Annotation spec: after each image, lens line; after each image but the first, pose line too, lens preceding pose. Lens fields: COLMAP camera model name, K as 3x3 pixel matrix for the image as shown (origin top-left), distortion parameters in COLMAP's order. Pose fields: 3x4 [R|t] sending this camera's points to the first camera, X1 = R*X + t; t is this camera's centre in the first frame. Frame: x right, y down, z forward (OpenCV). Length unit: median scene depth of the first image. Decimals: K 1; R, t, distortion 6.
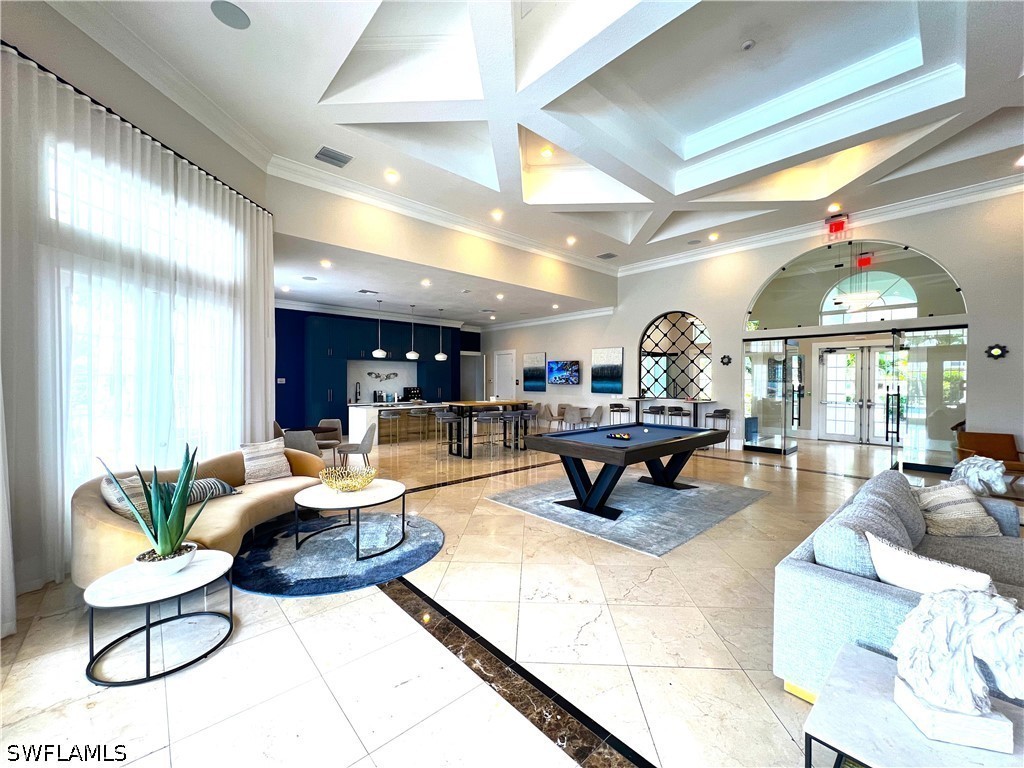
lens RADIAL K [[409.5, 0, 513.7], [0, 409.5, 385.8], [0, 0, 1]] dist [-0.002273, -0.000153]
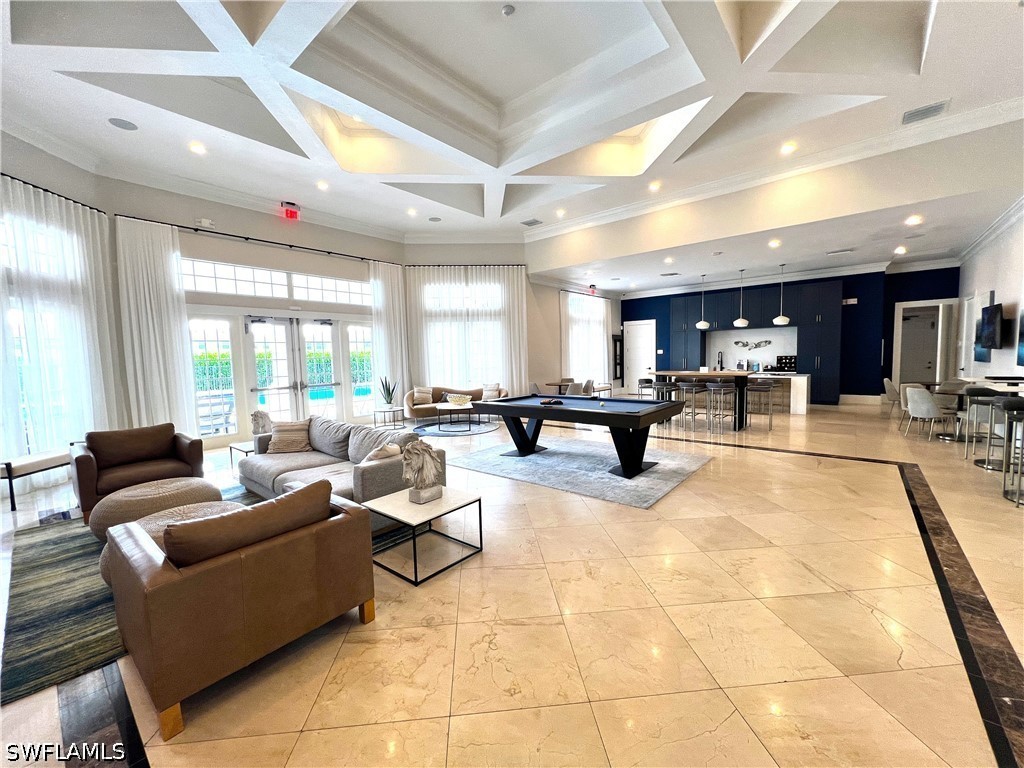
lens RADIAL K [[409.5, 0, 513.7], [0, 409.5, 385.8], [0, 0, 1]] dist [-0.002273, -0.000153]
pose [[0.135325, 0.068250, -0.988448, 0.840813], [0.013087, 0.997415, 0.070661, -0.003189], [0.990715, -0.022498, 0.134082, 0.450317]]
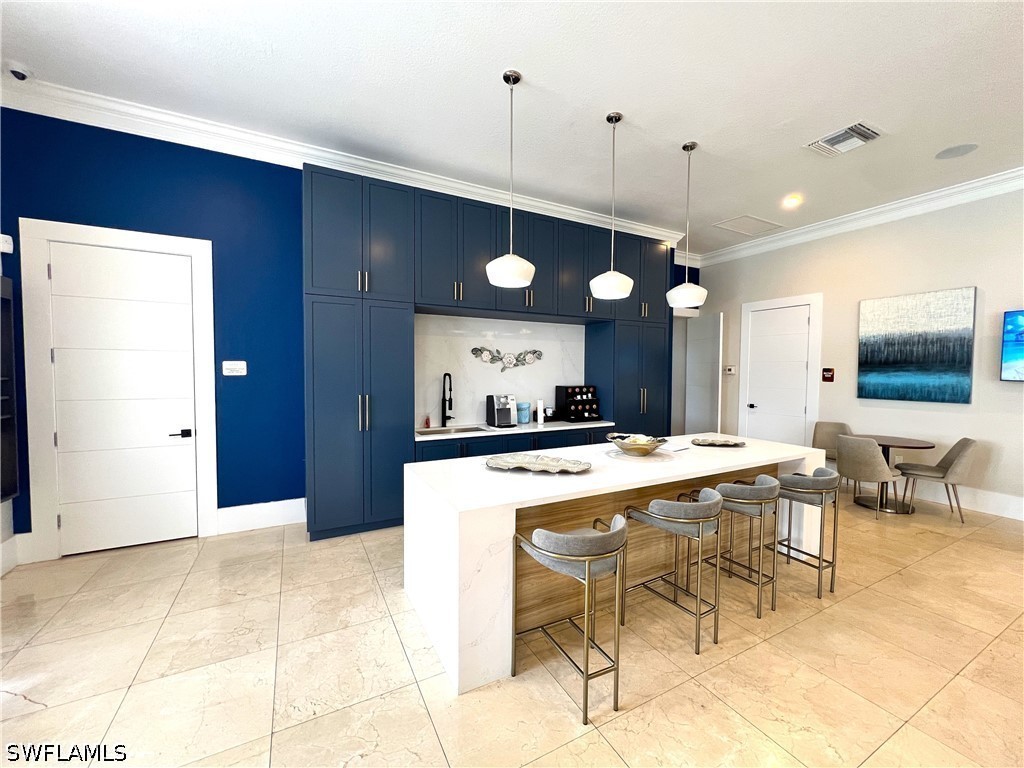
lens RADIAL K [[409.5, 0, 513.7], [0, 409.5, 385.8], [0, 0, 1]] dist [-0.002273, -0.000153]
pose [[0.969418, 0.014908, -0.244963, -0.319170], [-0.008222, 0.999566, 0.028294, -0.011216], [0.245278, -0.025415, 0.969120, 0.907189]]
